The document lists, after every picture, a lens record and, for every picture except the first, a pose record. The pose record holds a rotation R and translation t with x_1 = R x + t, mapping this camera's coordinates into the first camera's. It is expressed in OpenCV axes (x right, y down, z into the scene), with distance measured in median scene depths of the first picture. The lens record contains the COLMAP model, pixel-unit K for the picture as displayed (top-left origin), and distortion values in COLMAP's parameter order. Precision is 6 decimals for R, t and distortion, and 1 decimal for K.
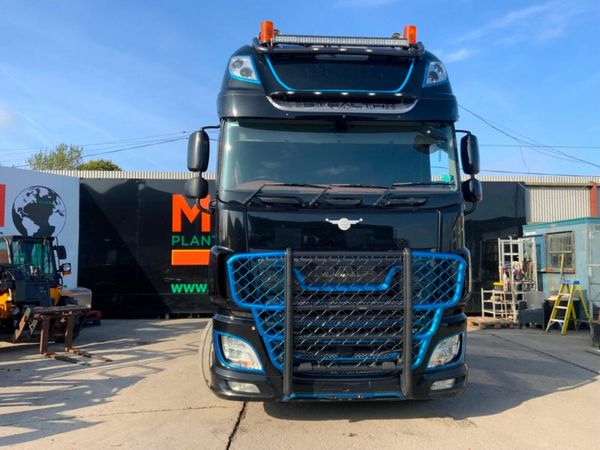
lens RADIAL K [[498.1, 0, 301.7], [0, 498.1, 225.6], [0, 0, 1]] dist [0.124783, -0.251573]
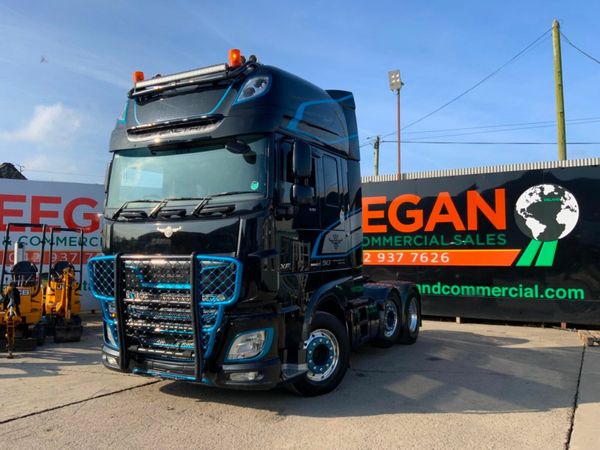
lens RADIAL K [[498.1, 0, 301.7], [0, 498.1, 225.6], [0, 0, 1]] dist [0.124783, -0.251573]
pose [[0.849314, -0.030558, -0.527002, 0.367400], [0.031726, 0.999473, -0.006826, -0.000204], [0.526933, -0.010922, 0.849836, 0.056597]]
